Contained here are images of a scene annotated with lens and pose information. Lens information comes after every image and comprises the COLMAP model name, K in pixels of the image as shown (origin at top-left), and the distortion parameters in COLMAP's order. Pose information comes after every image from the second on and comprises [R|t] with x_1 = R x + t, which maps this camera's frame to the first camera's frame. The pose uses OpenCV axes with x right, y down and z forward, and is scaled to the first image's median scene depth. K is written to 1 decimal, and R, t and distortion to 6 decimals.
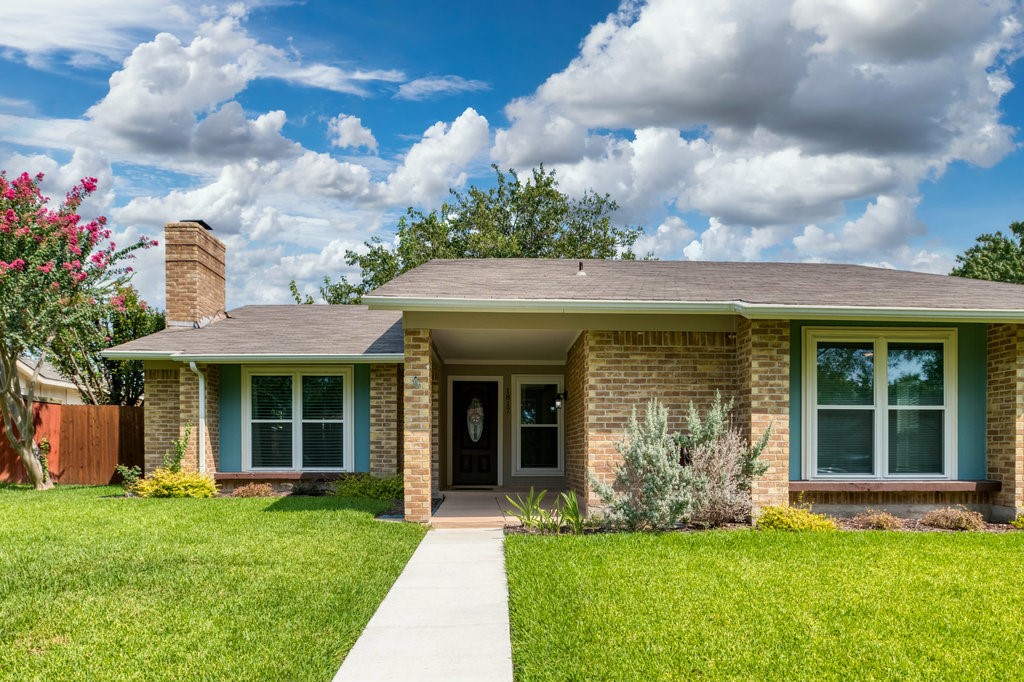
lens RADIAL K [[693.8, 0, 510.3], [0, 693.8, 345.0], [0, 0, 1]] dist [-0.003547, 0.000251]
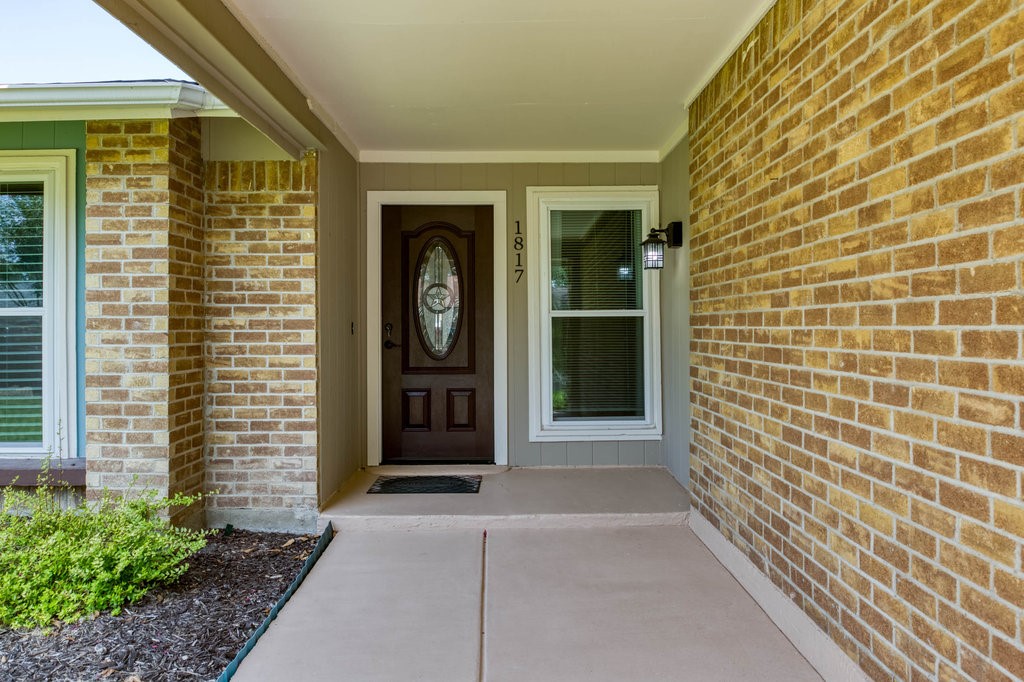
lens RADIAL K [[693.8, 0, 510.8], [0, 693.8, 344.5], [0, 0, 1]] dist [-0.003547, 0.000251]
pose [[0.999722, -0.009498, -0.021599, 0.000406], [0.013309, 0.982877, 0.183783, 0.060427], [0.019484, -0.184019, 0.982729, 0.610783]]
